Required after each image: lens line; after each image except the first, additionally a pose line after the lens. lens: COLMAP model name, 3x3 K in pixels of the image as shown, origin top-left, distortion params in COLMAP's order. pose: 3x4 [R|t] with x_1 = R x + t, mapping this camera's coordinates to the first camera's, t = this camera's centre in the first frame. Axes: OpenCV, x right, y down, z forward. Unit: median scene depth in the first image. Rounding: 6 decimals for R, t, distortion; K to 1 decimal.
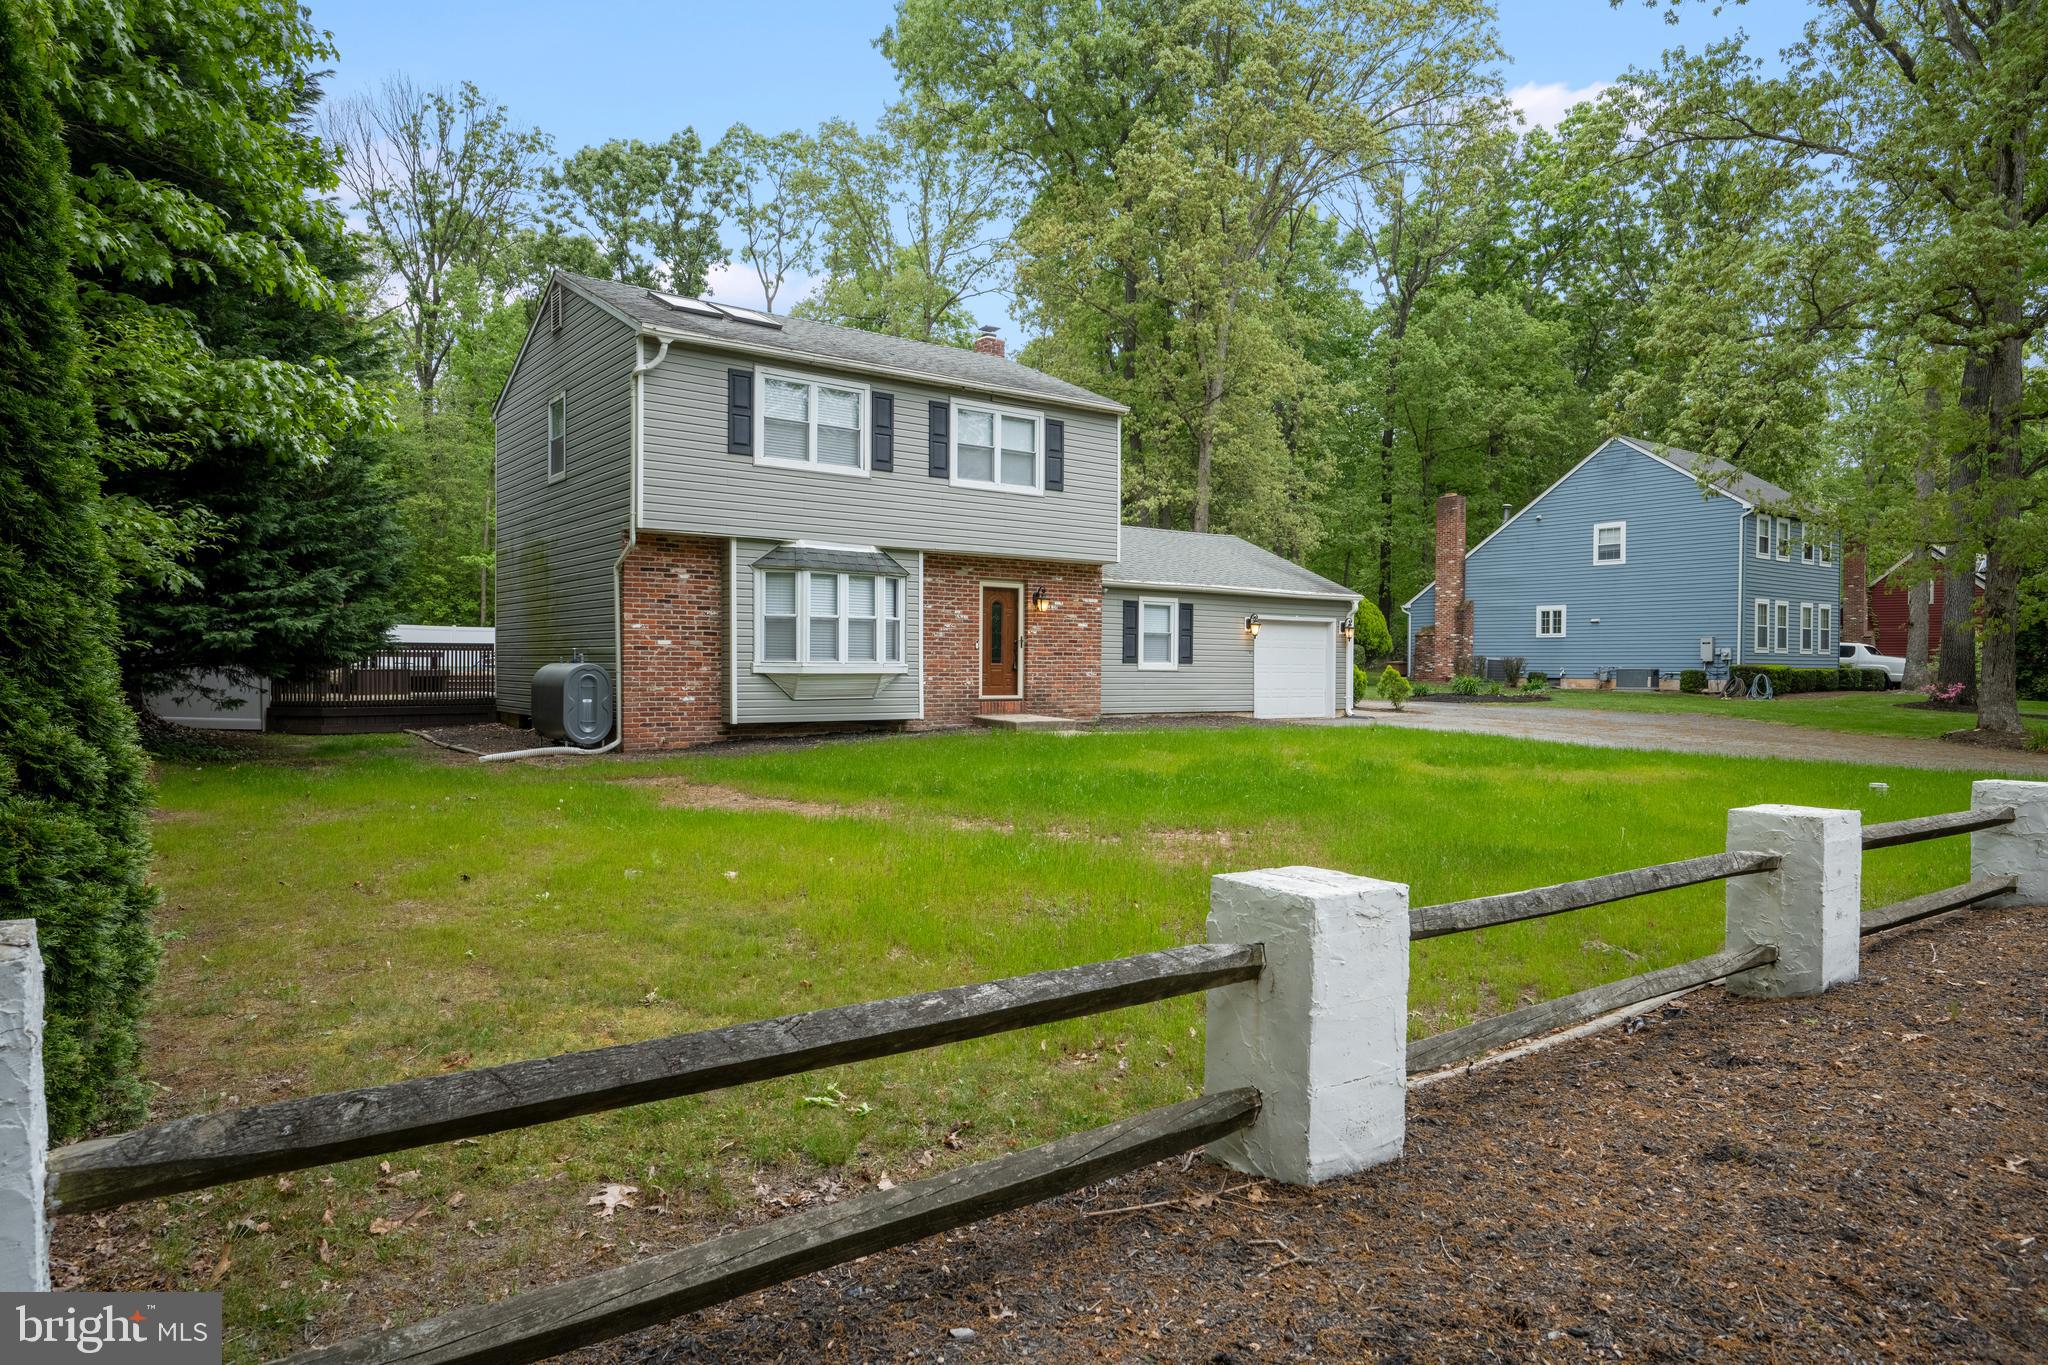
lens RADIAL K [[1237.5, 0, 1024.0], [0, 1237.5, 682.5], [0, 0, 1]] dist [-0.002408, -0.000791]
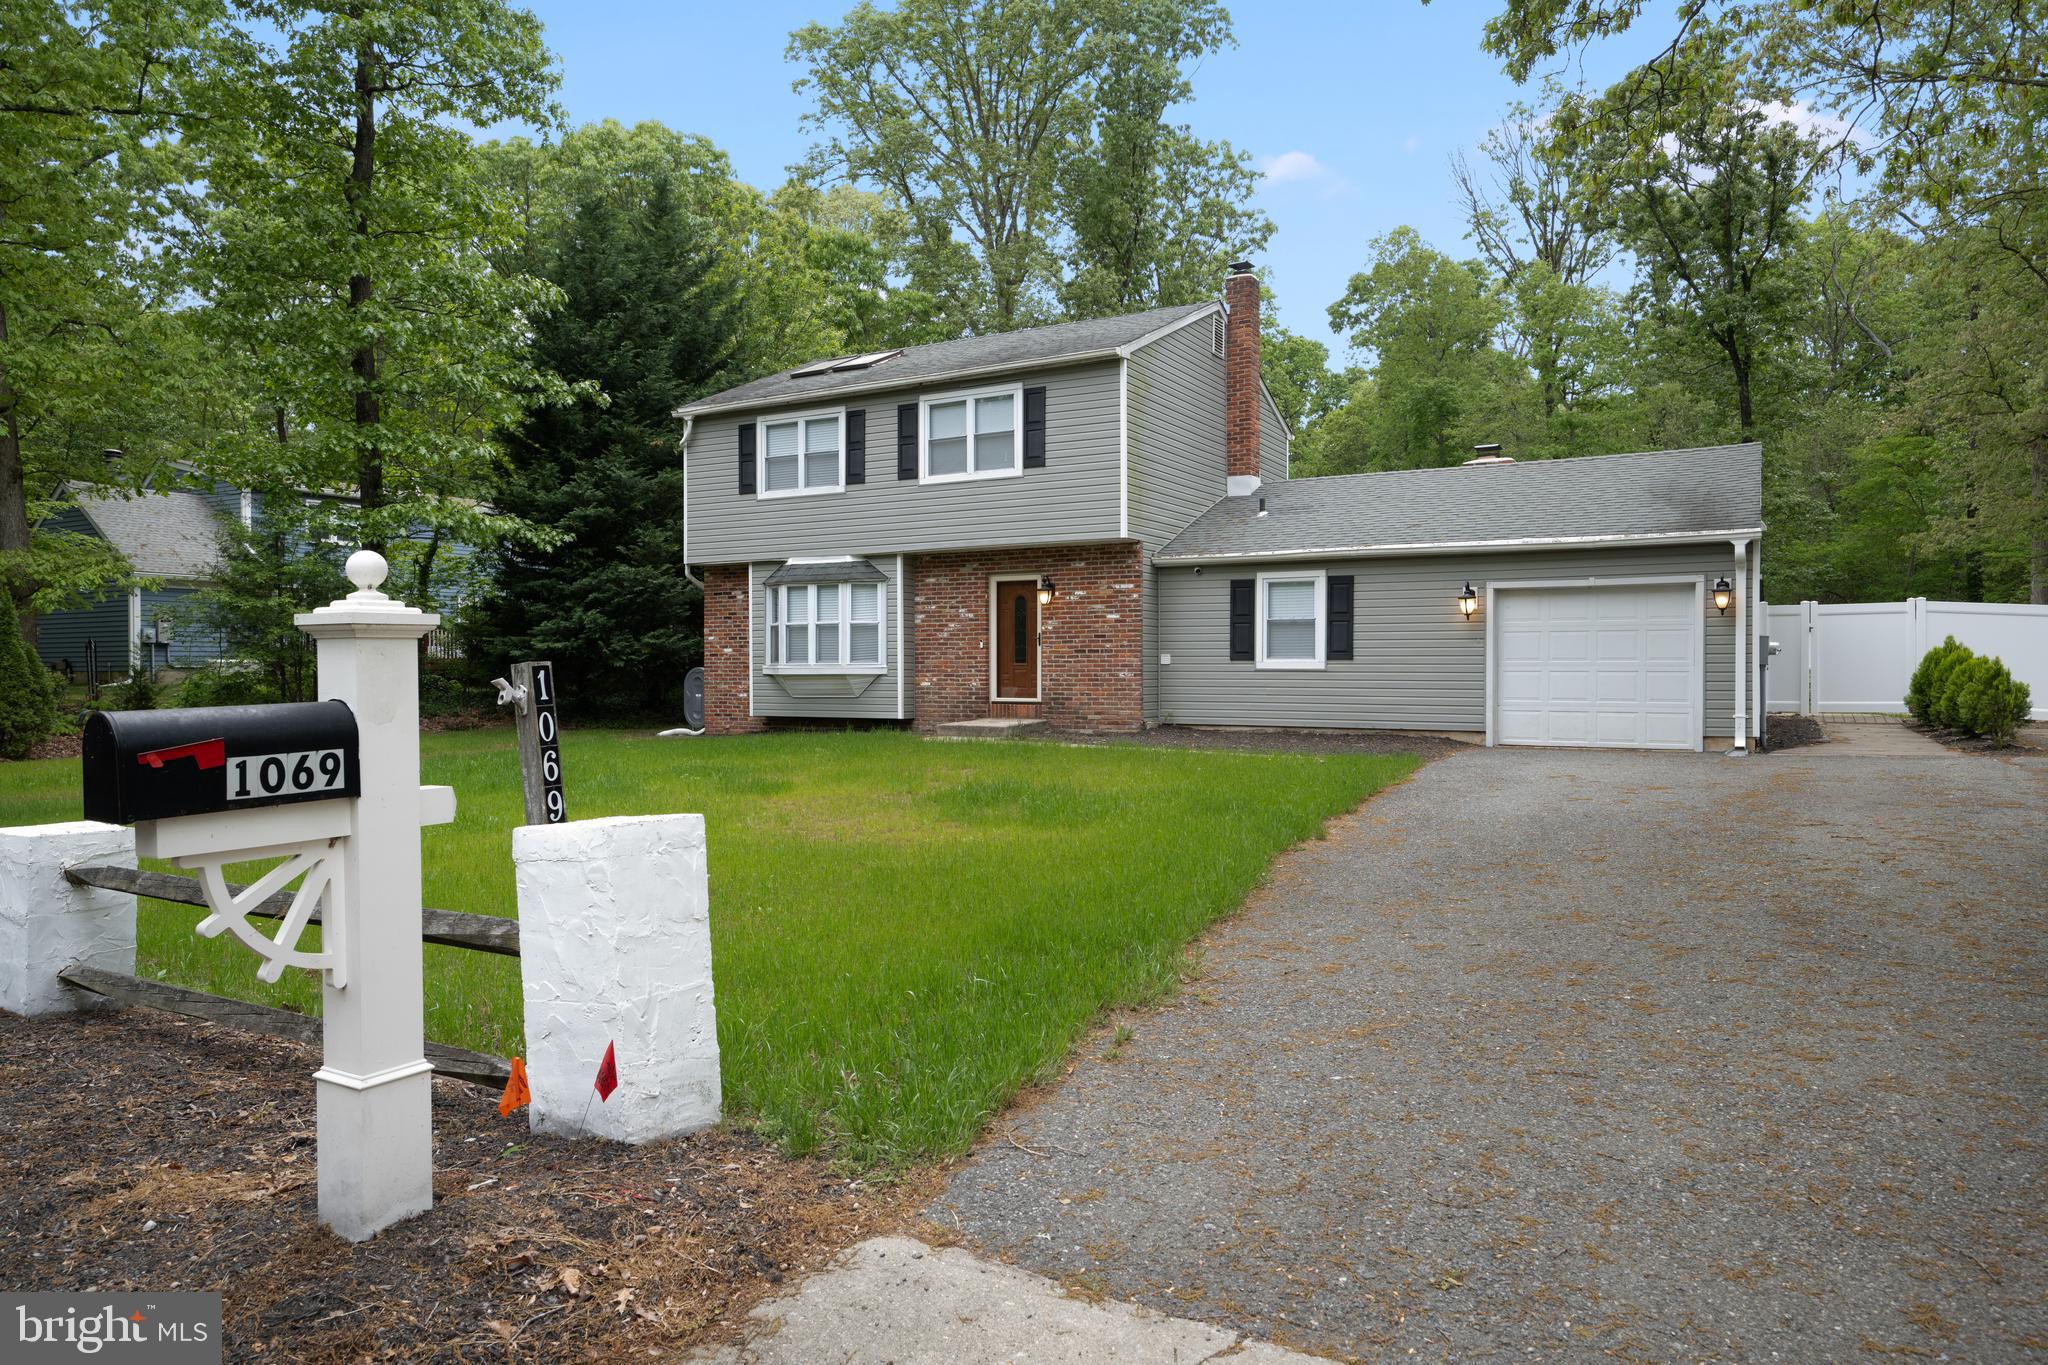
lens RADIAL K [[1273.0, 0, 1024.0], [0, 1273.0, 682.5], [0, 0, 1]] dist [-0.002022, -0.000529]
pose [[0.397612, 0.001586, -0.917552, 0.920563], [-0.007463, 0.999971, -0.001506, 0.000354], [0.917523, 0.007446, 0.397613, 0.678068]]
